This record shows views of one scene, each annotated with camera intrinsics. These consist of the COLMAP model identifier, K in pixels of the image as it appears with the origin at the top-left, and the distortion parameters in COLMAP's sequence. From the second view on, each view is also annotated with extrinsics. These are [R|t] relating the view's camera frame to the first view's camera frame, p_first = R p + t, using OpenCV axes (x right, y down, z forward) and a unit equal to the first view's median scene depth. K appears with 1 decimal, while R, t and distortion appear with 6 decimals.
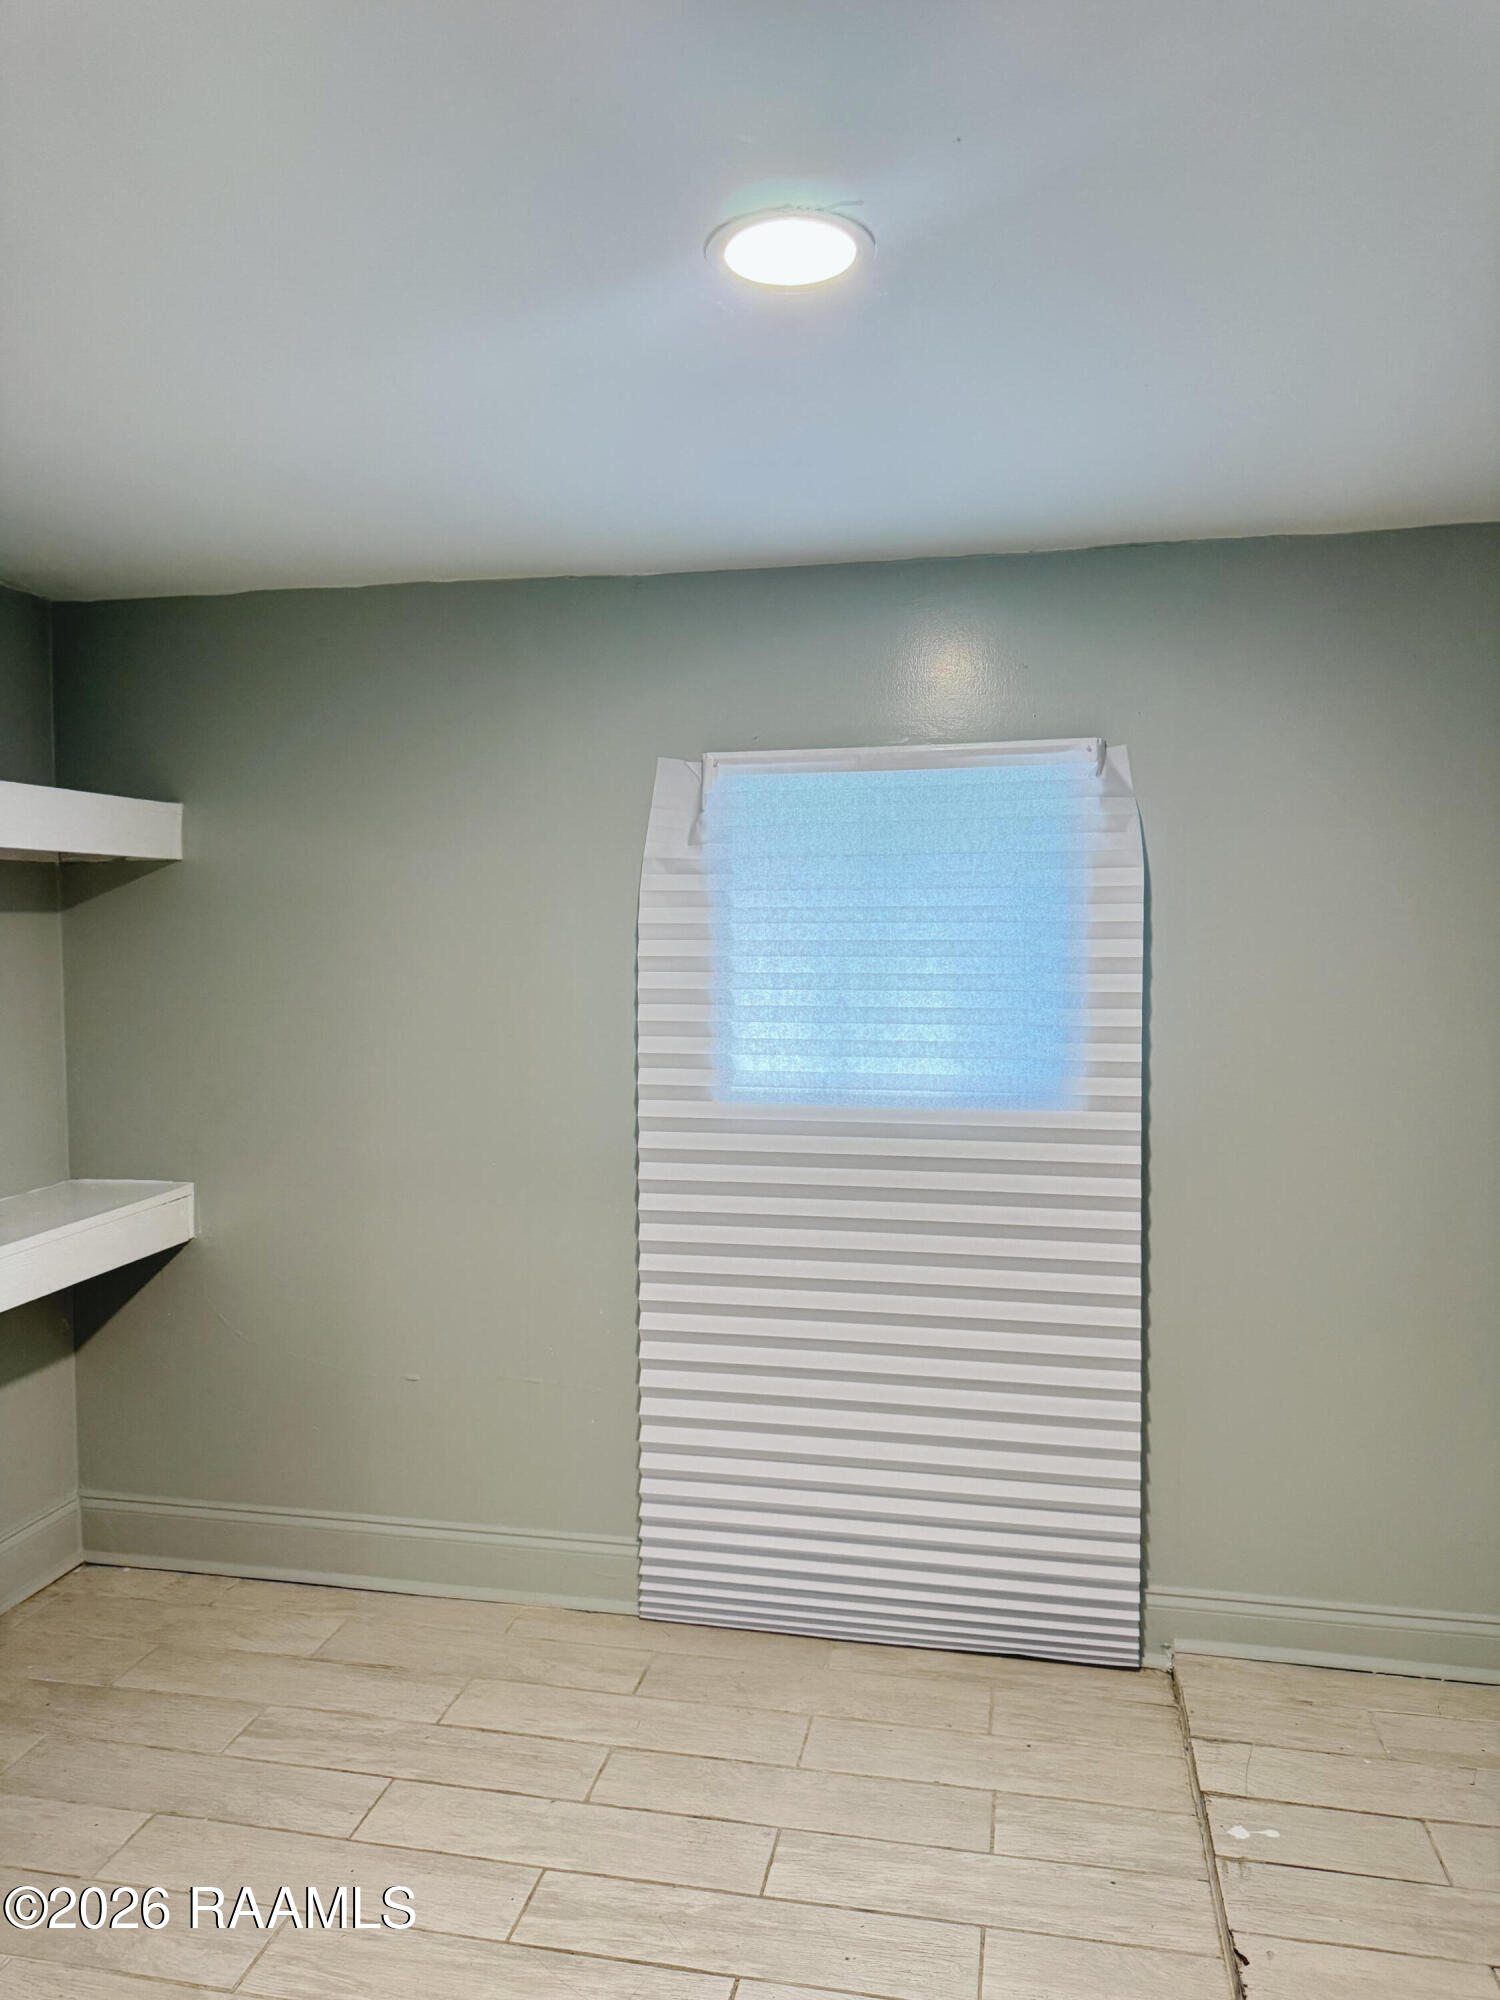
lens RADIAL K [[1422.2, 0, 750.0], [0, 1422.2, 1000.0], [0, 0, 1]] dist [-0.002156, -0.006331]
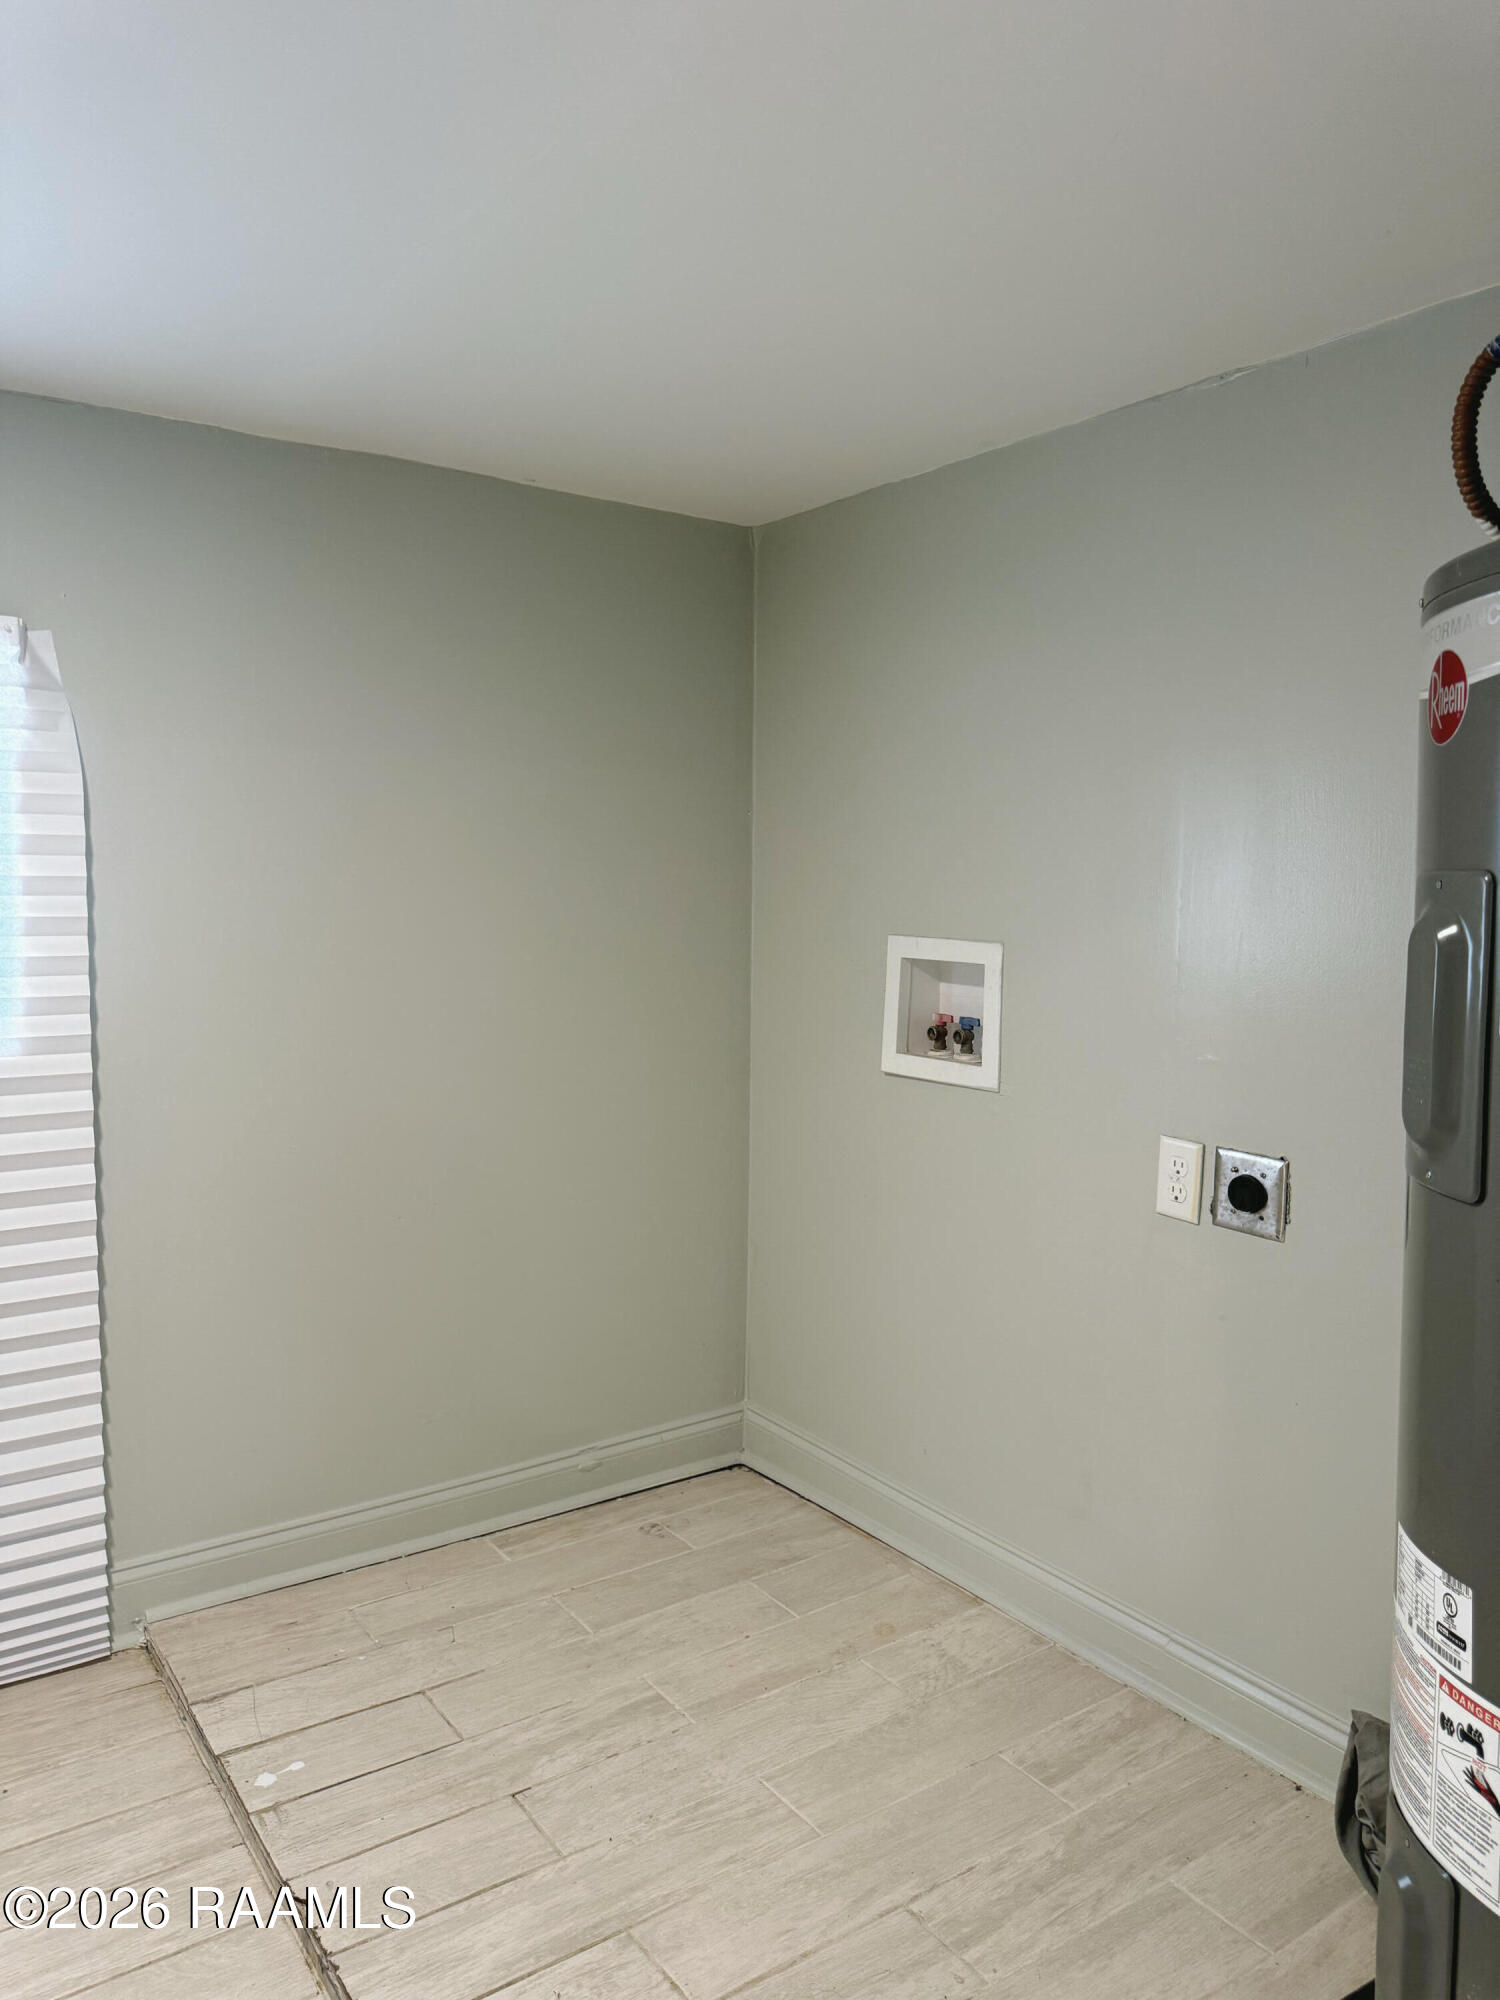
lens RADIAL K [[1422.2, 0, 750.0], [0, 1422.2, 1000.0], [0, 0, 1]] dist [-0.002156, -0.006331]
pose [[0.691588, -0.056933, 0.720045, -0.084308], [0.017492, 0.997916, 0.062104, -0.000686], [-0.722080, -0.030355, 0.691143, 0.092471]]
